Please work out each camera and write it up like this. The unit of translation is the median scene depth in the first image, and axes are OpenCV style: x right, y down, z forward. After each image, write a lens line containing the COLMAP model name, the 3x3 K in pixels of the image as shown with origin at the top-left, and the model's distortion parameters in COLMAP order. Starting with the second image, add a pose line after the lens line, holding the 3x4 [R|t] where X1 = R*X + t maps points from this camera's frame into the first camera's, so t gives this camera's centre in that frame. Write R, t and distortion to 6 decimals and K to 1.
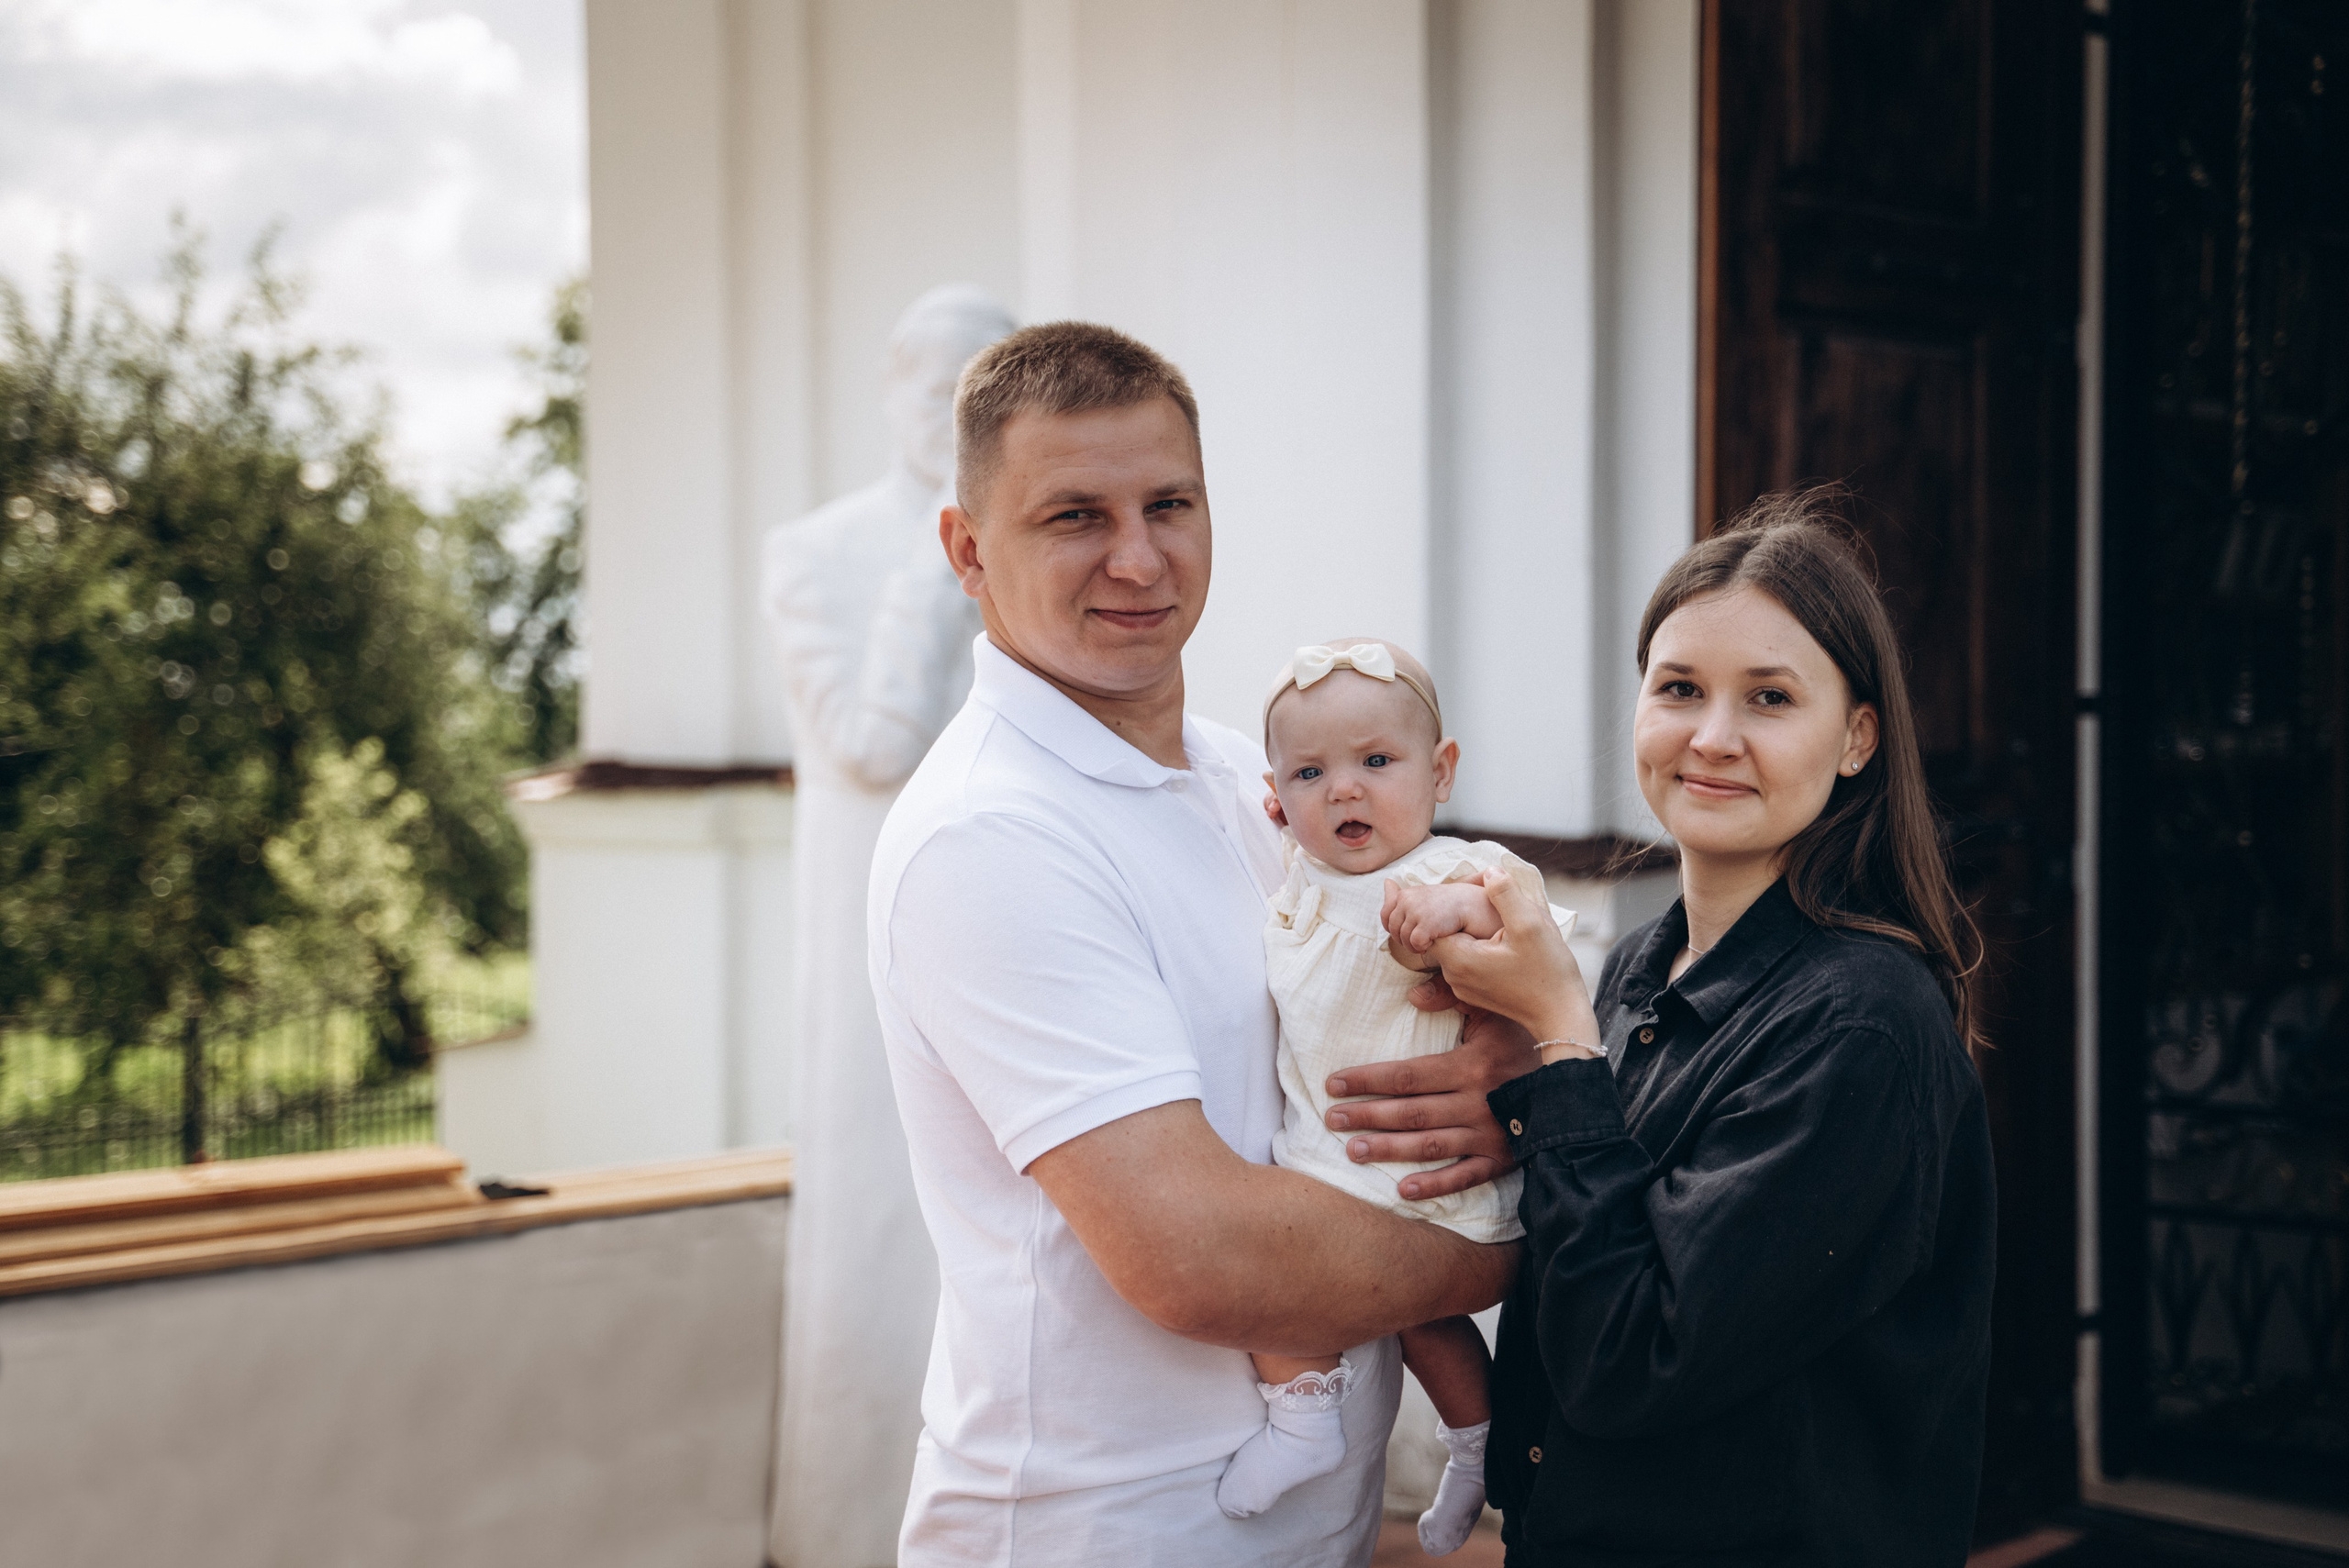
lens RADIAL K [[3539.3, 0, 1170.9], [0, 3539.3, 800.7], [0, 0, 1]] dist [0.157951, 0.000000]
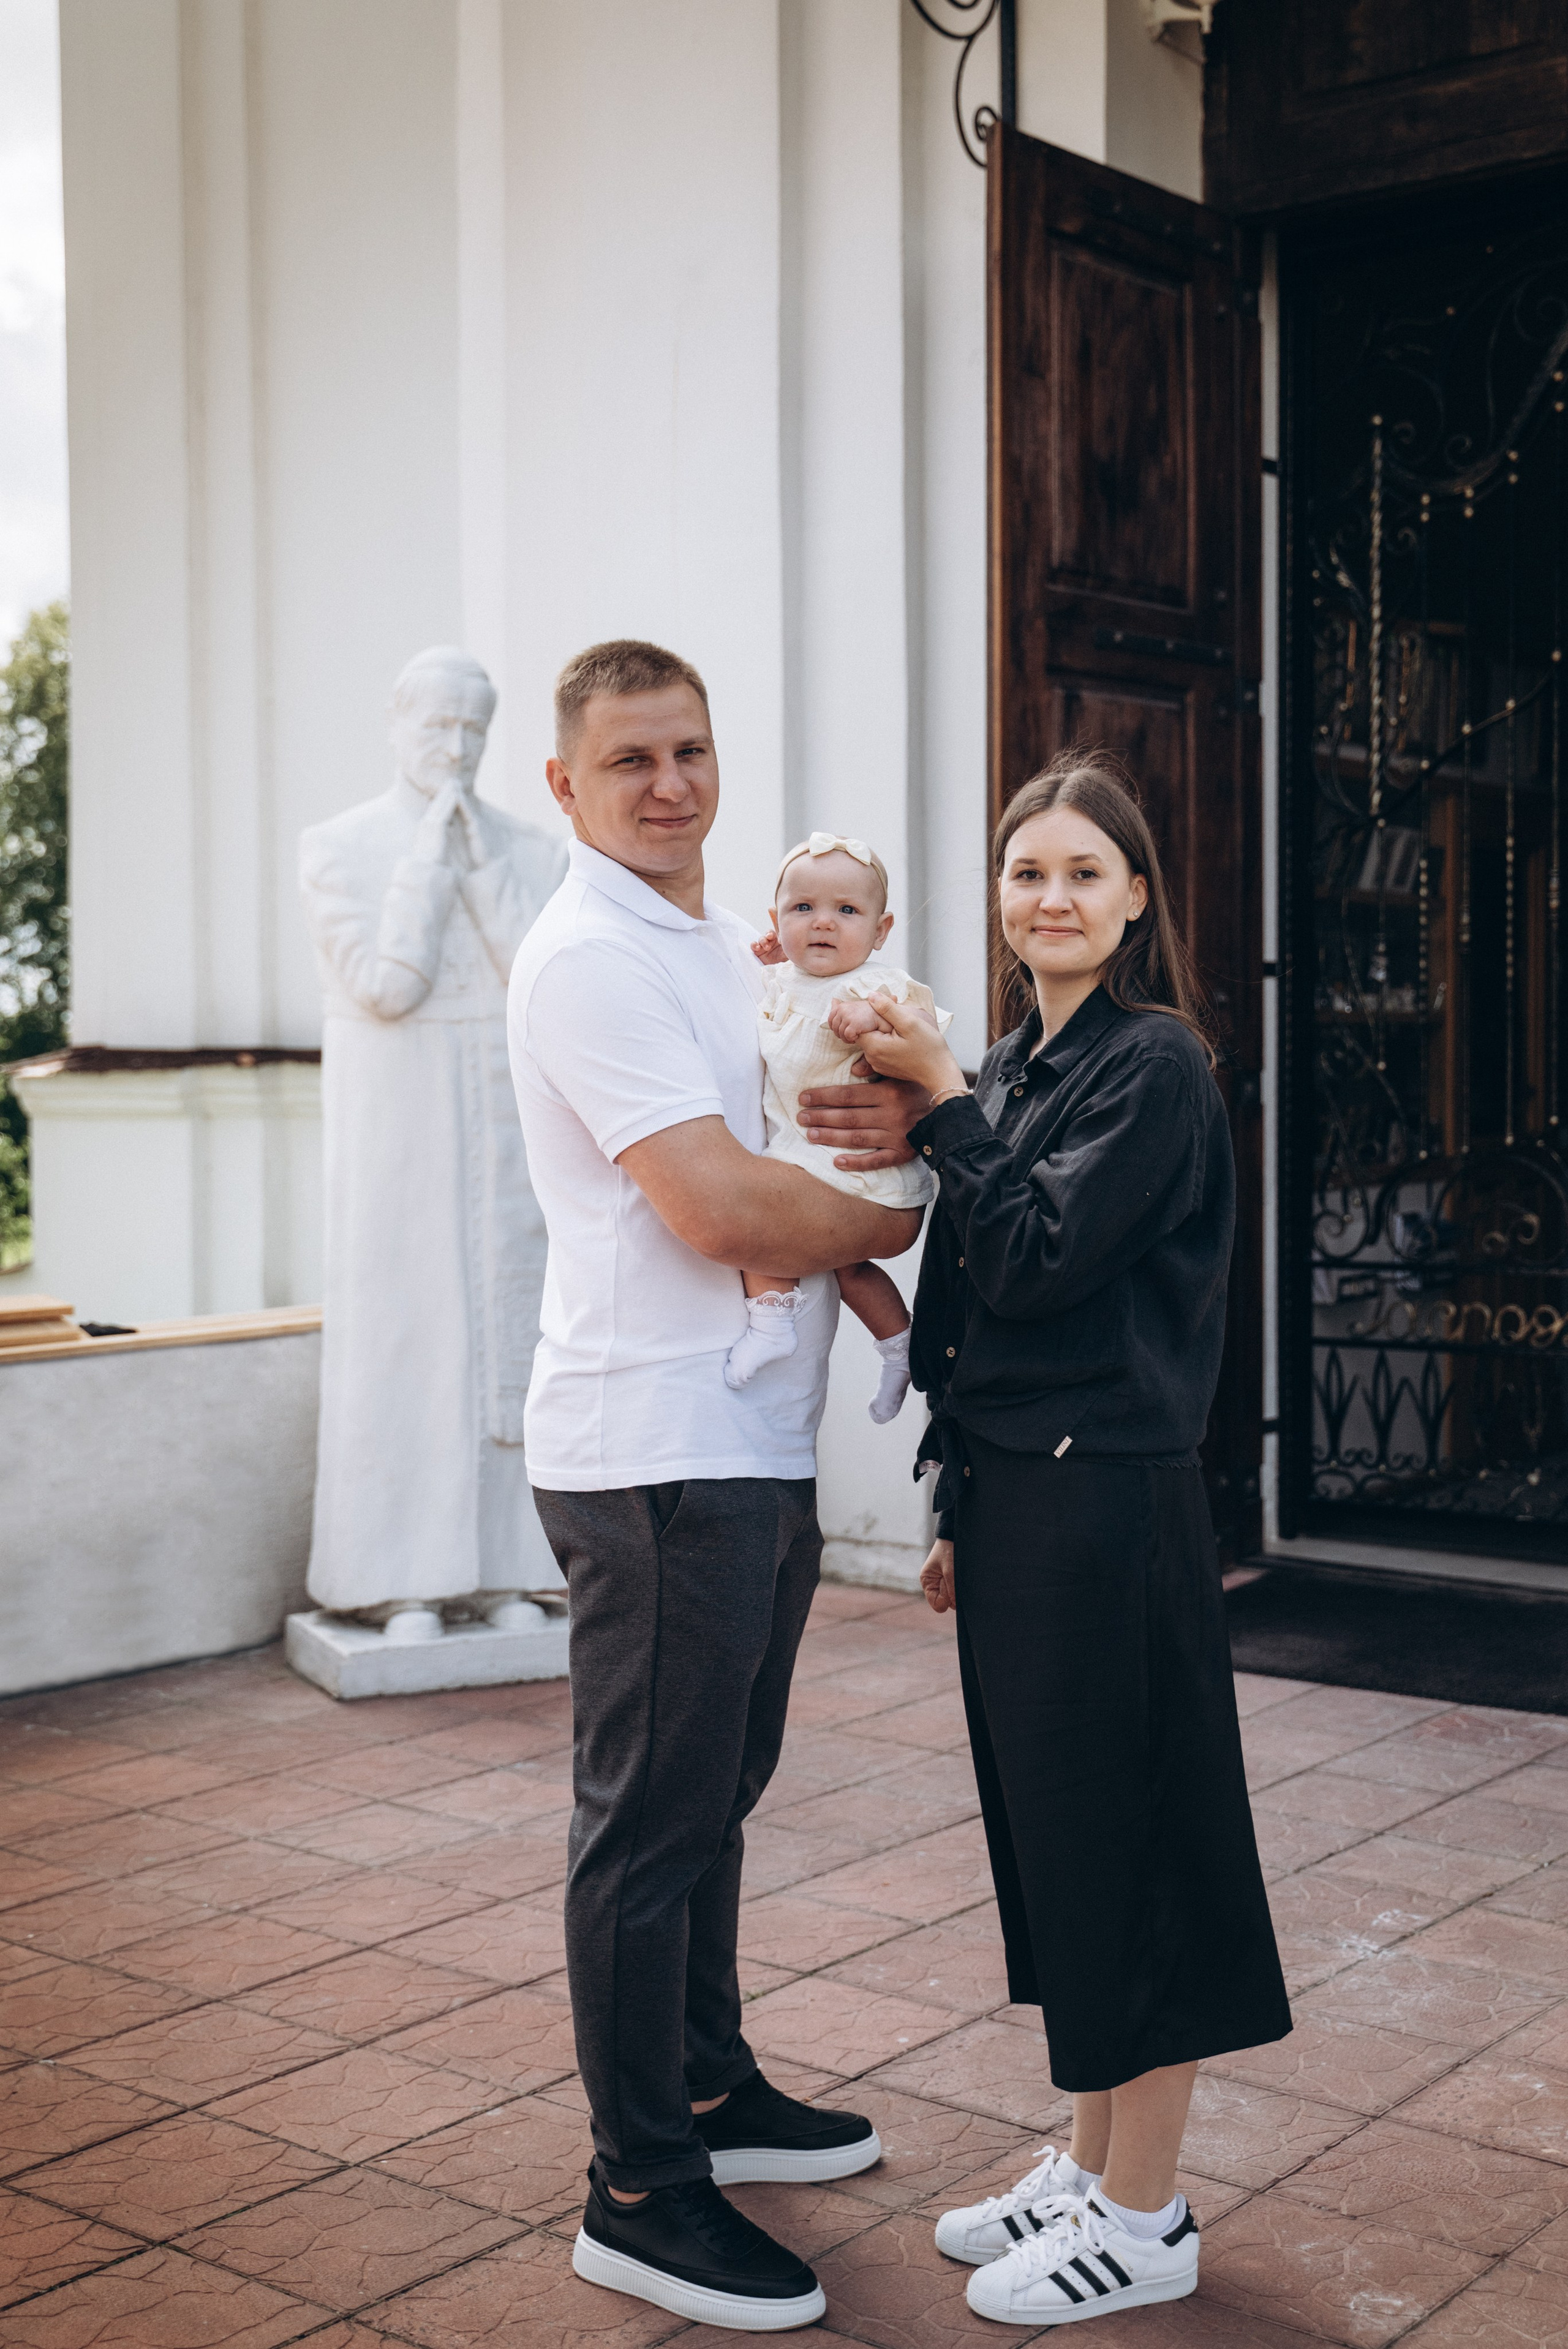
lens RADIAL K [[2977.2, 0, 800.8], [0, 2977.2, 1169.7], [0, 0, 1]] dist [0.048241, 0.000000]
pose [[0.995716, -0.009086, 0.092014, -0.031617], [0.007289, 0.999776, 0.019847, 0.031793], [-0.092174, -0.019091, 0.995560, -0.137257]]
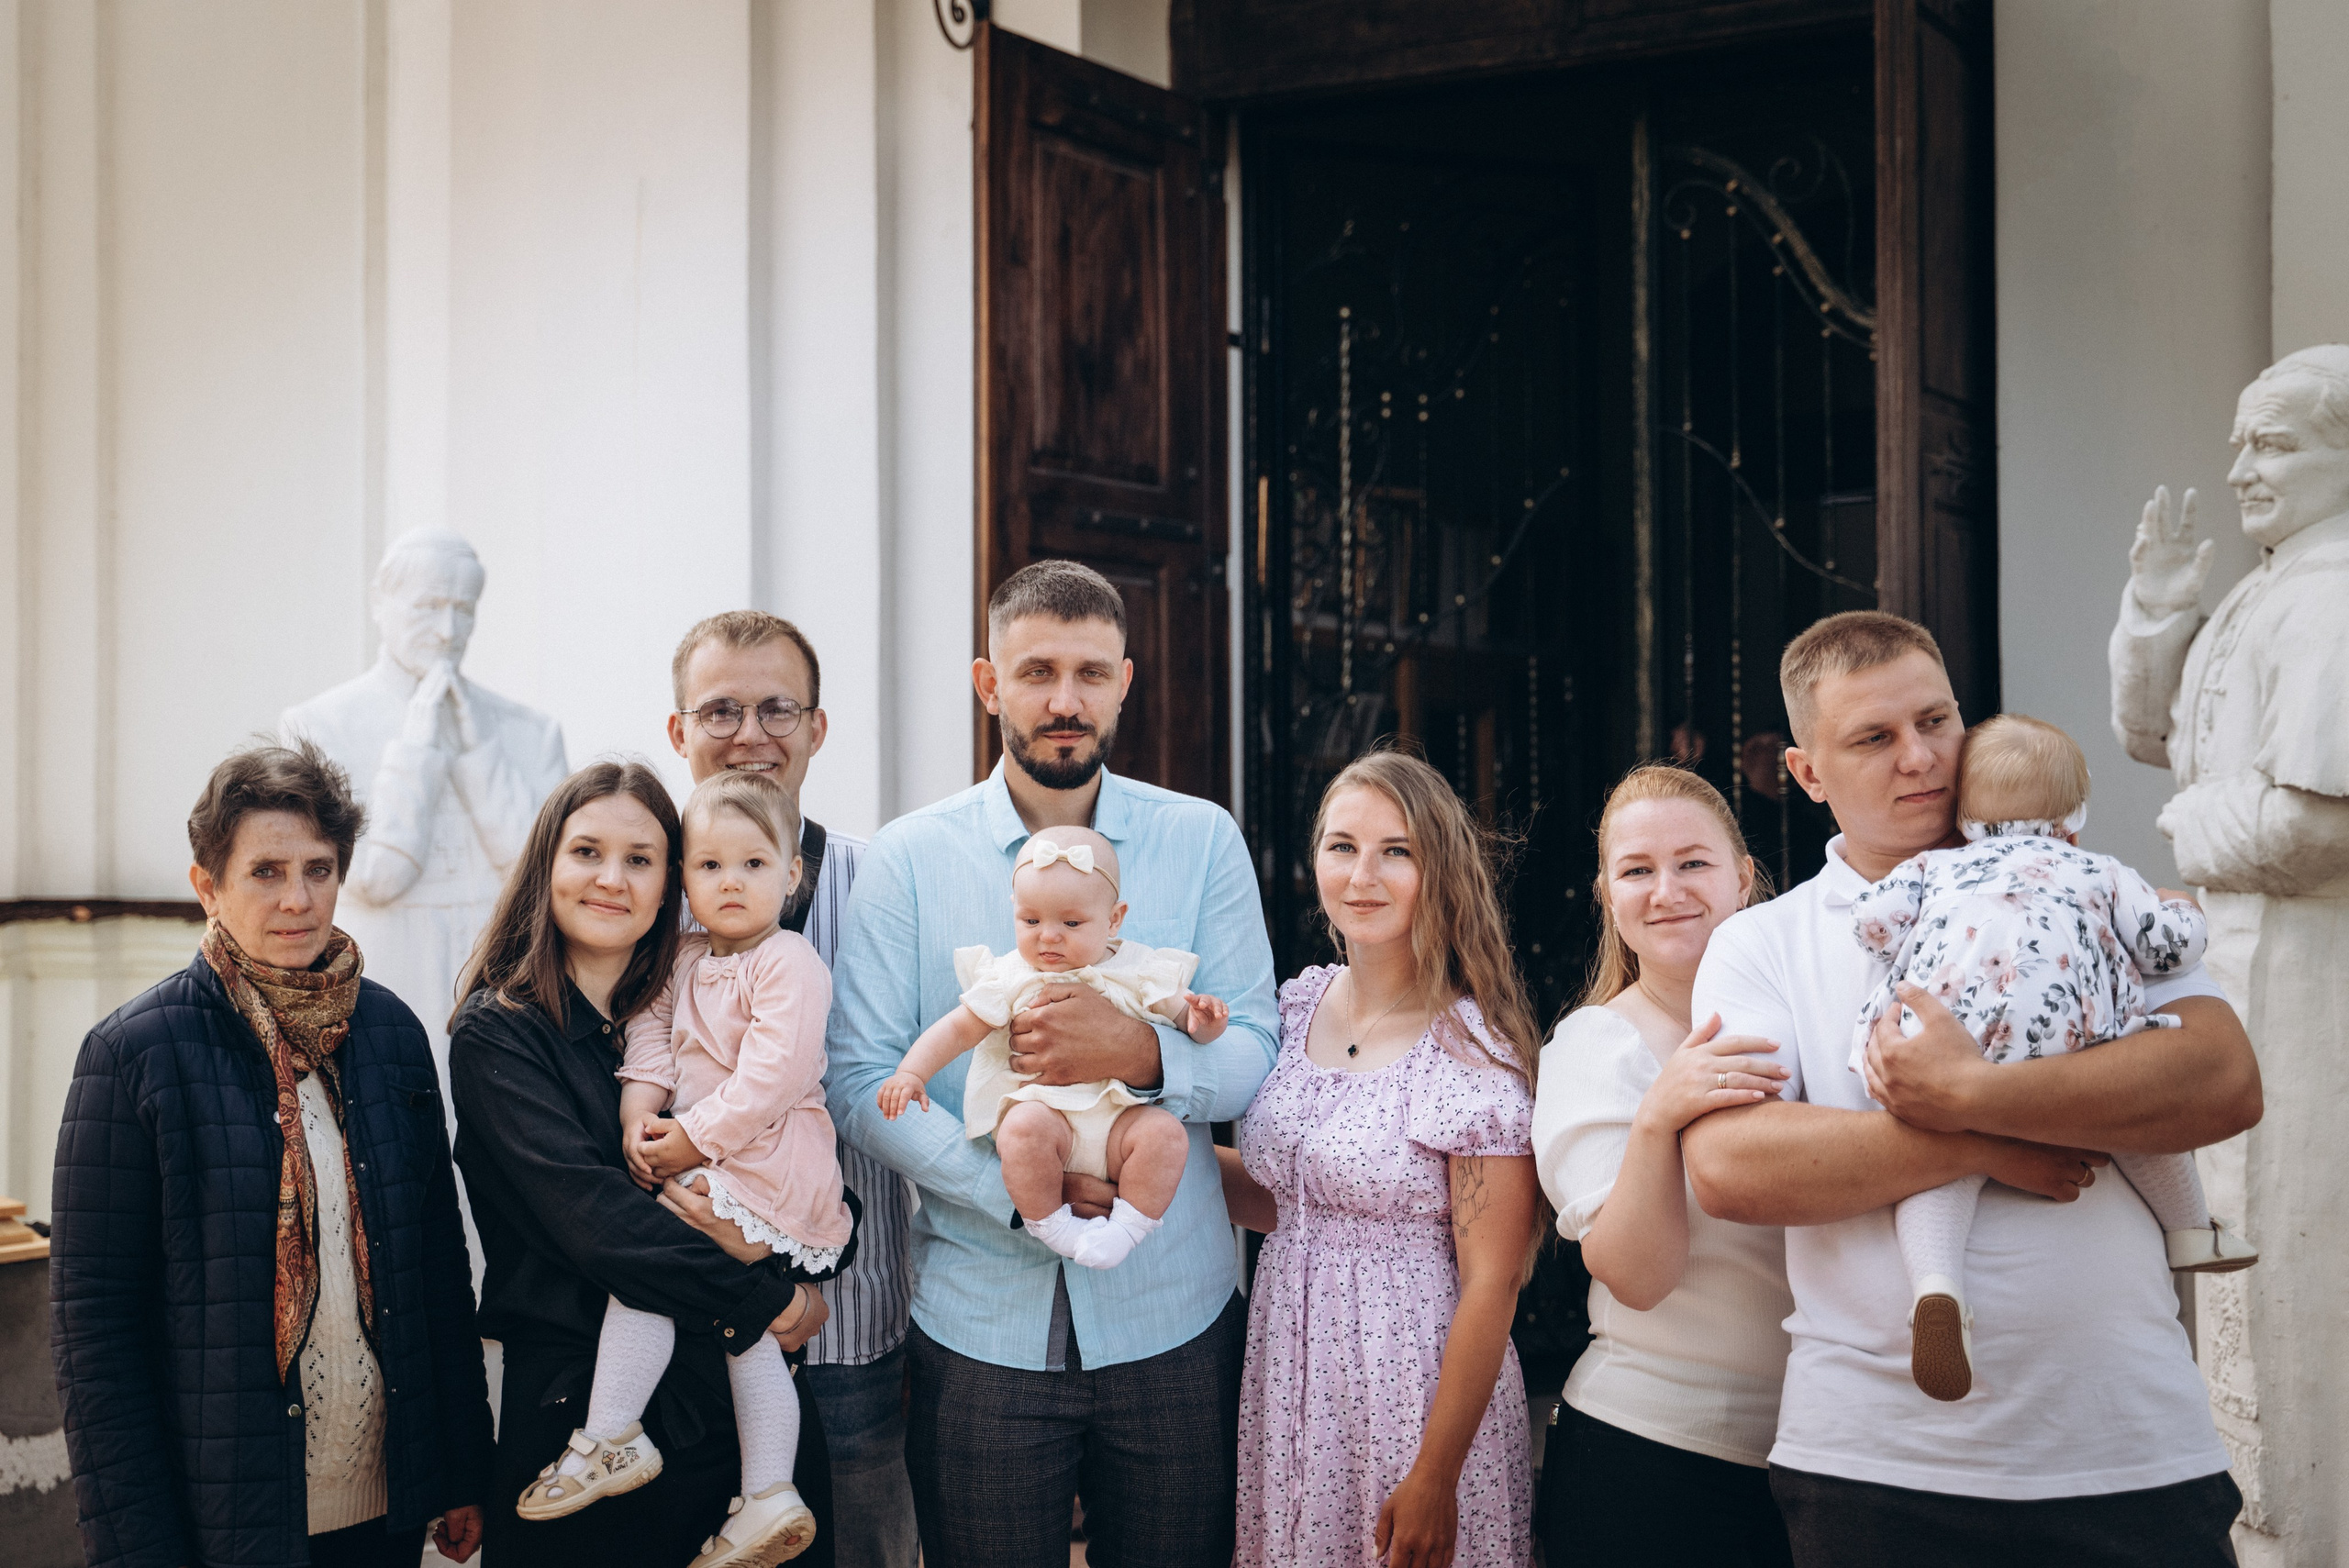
lens RADIAL K [[3631.7, 0, 1162.9], [0, 3631.7, 785.3], [0, 0, 1]] dist [0.115257, 0.000000]
pose [[0.965725, 0.002647, 0.259552, -0.151061], [0.006436, 0.999396, -0.034142, 0.000429], [-0.259486, 0.034642, 0.965125, -0.380577]]
